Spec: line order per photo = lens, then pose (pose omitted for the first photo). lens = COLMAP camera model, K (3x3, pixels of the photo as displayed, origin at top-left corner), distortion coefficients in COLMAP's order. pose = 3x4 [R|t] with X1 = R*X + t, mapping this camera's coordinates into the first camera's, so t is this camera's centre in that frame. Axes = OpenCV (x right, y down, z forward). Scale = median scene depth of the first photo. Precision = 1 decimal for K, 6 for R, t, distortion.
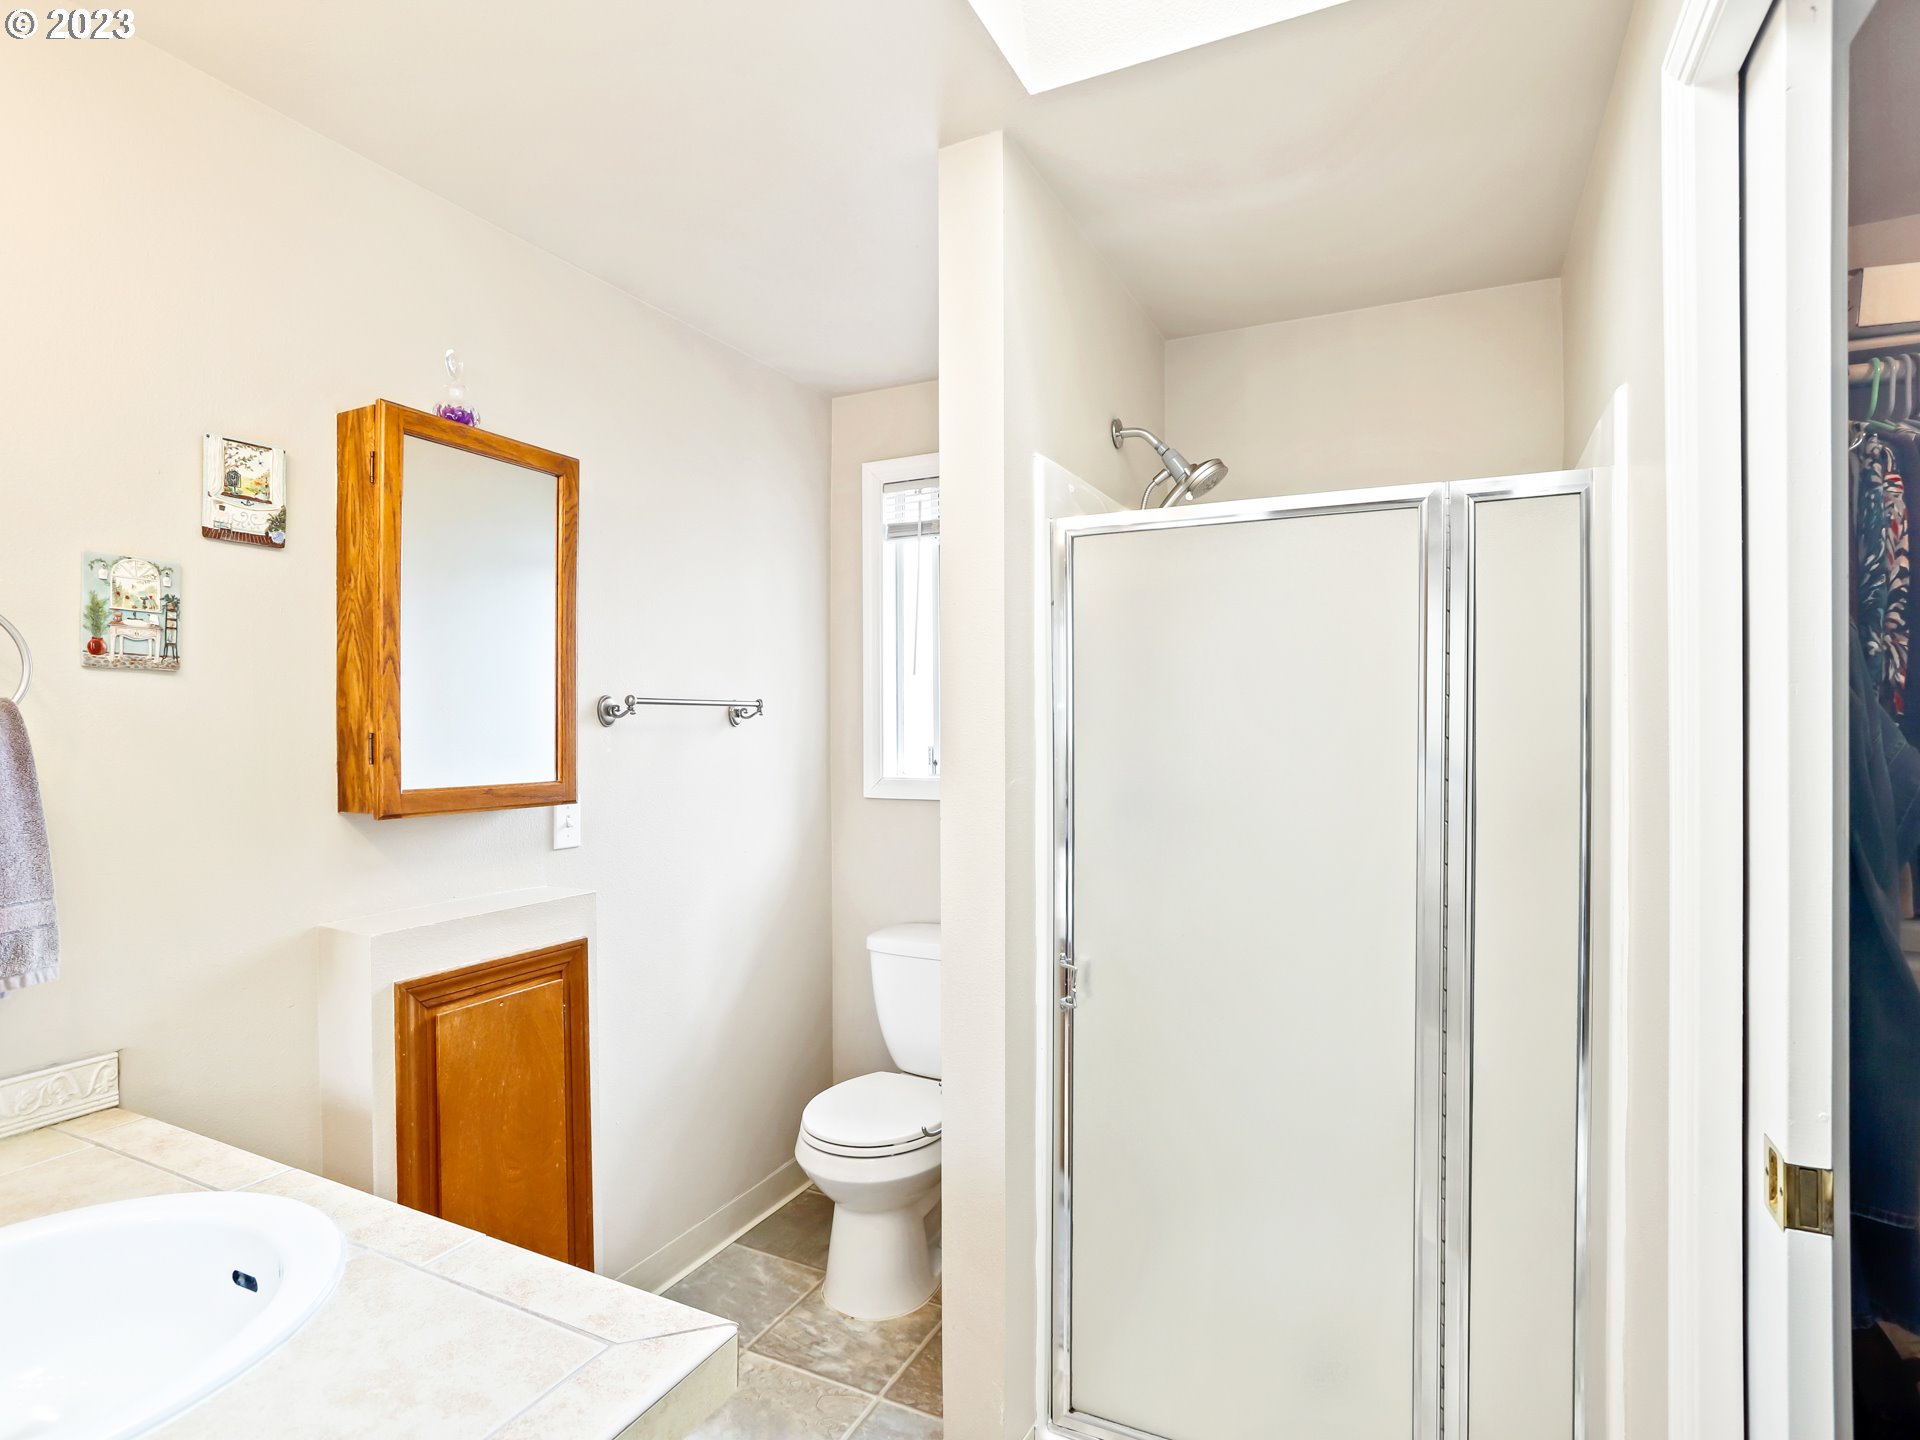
lens RADIAL K [[962.9, 0, 960.0], [0, 962.9, 720.0], [0, 0, 1]] dist [-0.061284, 0.034442]
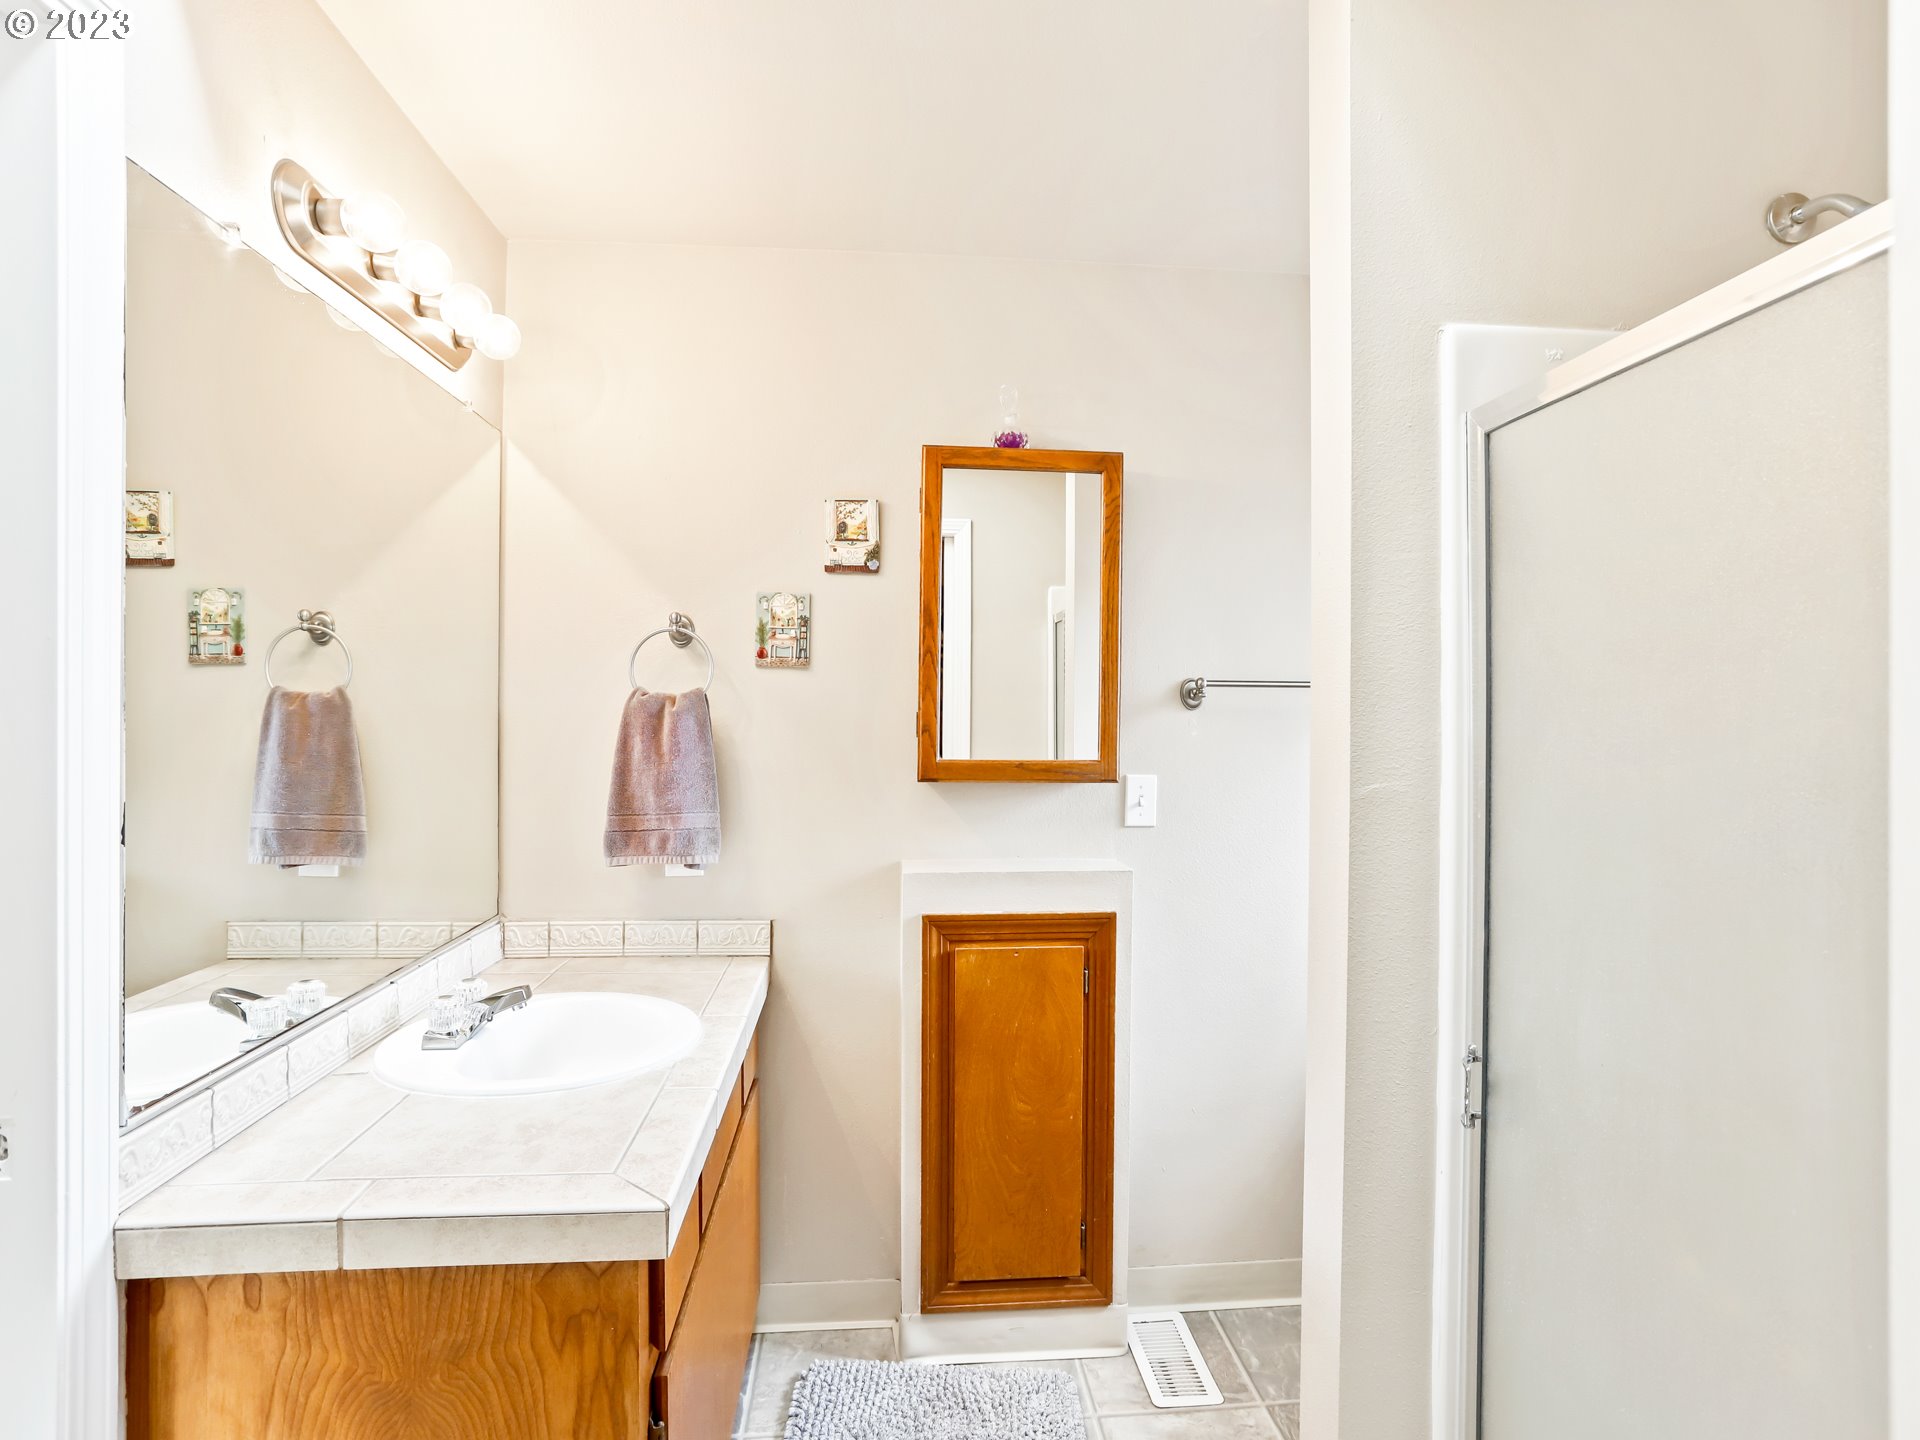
lens RADIAL K [[1007.4, 0, 979.8], [0, 1007.4, 702.7], [0, 0, 1]] dist [-0.064692, 0.041800]
pose [[0.540074, 0.000568, -0.841617, 0.562765], [-0.004172, 0.999989, -0.002002, 0.003566], [0.841607, 0.004593, 0.540070, 0.357169]]
